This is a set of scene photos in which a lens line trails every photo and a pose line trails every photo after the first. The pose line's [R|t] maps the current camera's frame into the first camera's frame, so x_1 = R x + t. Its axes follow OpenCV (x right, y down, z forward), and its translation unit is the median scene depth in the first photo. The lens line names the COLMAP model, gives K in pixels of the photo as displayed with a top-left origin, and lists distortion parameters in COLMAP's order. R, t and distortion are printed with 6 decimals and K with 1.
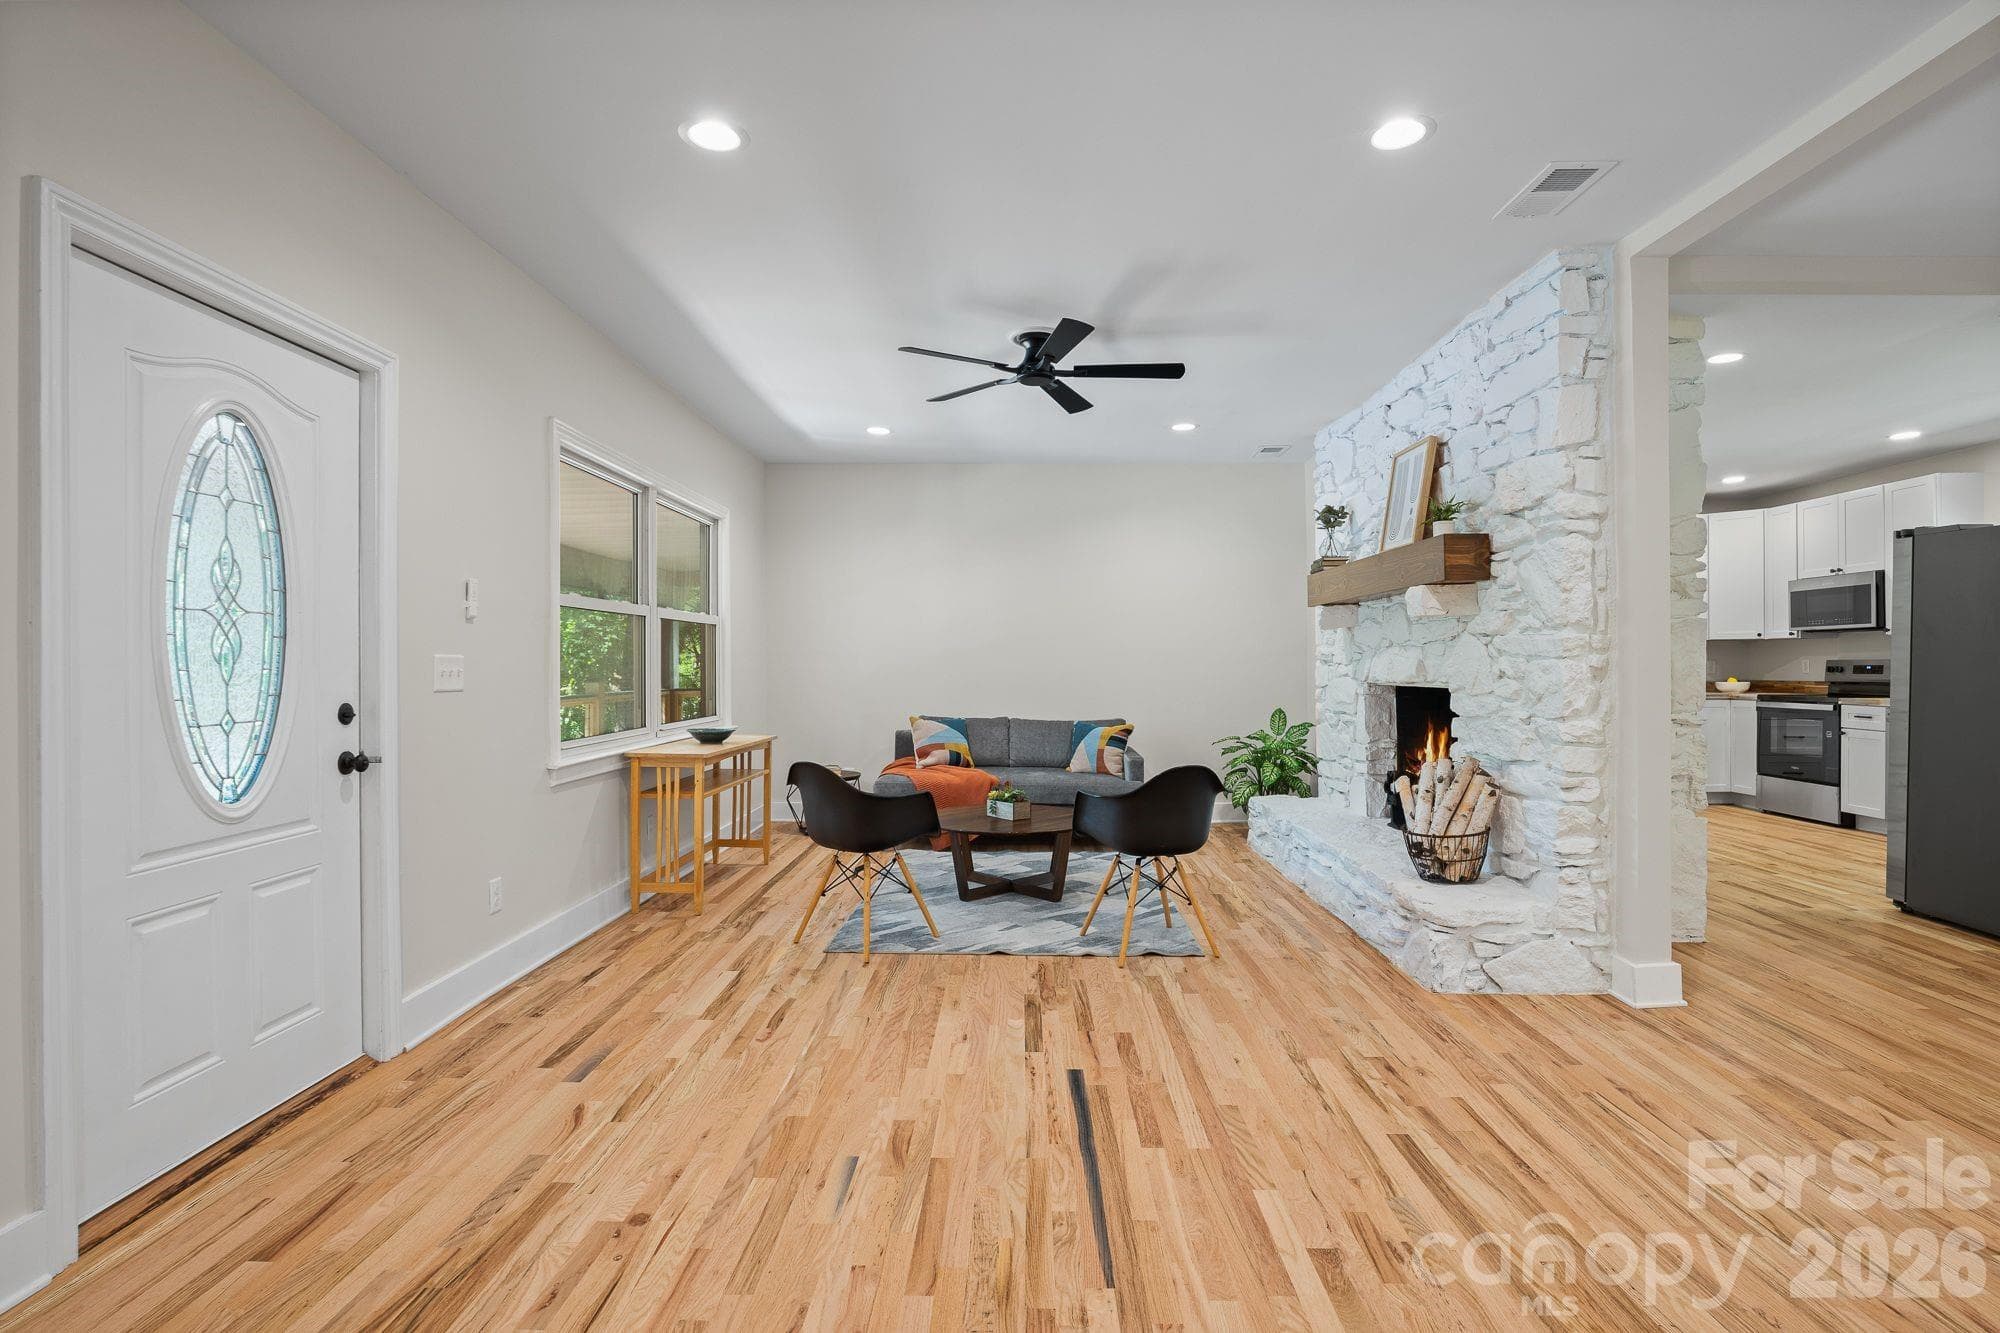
lens RADIAL K [[944.9, 0, 1000.0], [0, 944.9, 666.5], [0, 0, 1]] dist [-0.018351, 0.007716]
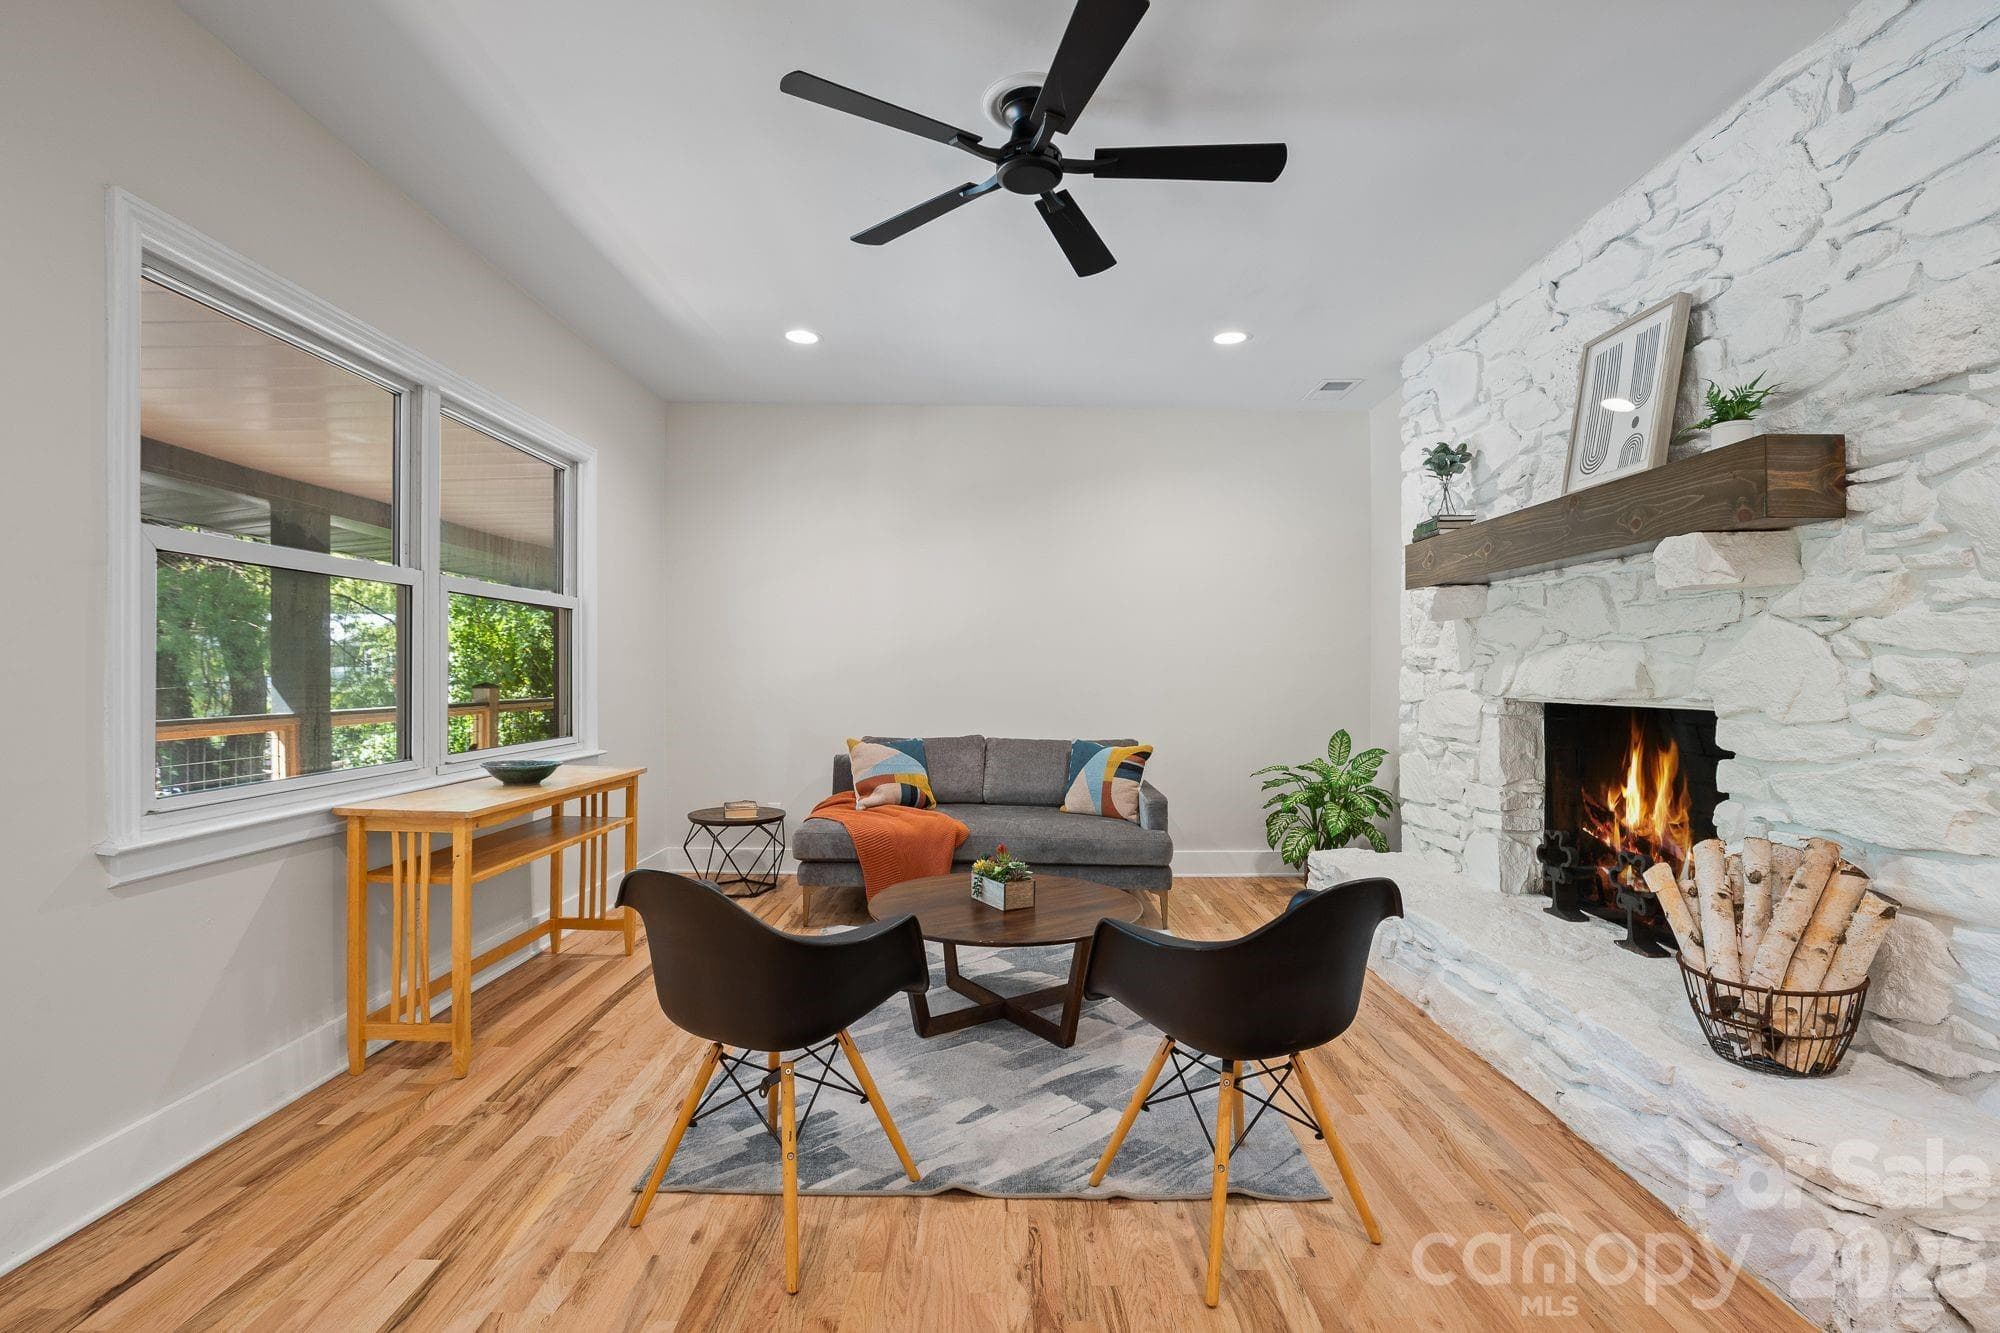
lens RADIAL K [[944.9, 0, 1000.0], [0, 944.9, 666.5], [0, 0, 1]] dist [-0.018351, 0.007716]
pose [[0.999739, 0.008090, 0.021376, 0.009126], [-0.007920, 0.999936, -0.008035, 0.003274], [-0.021440, 0.007864, 0.999739, 0.391265]]
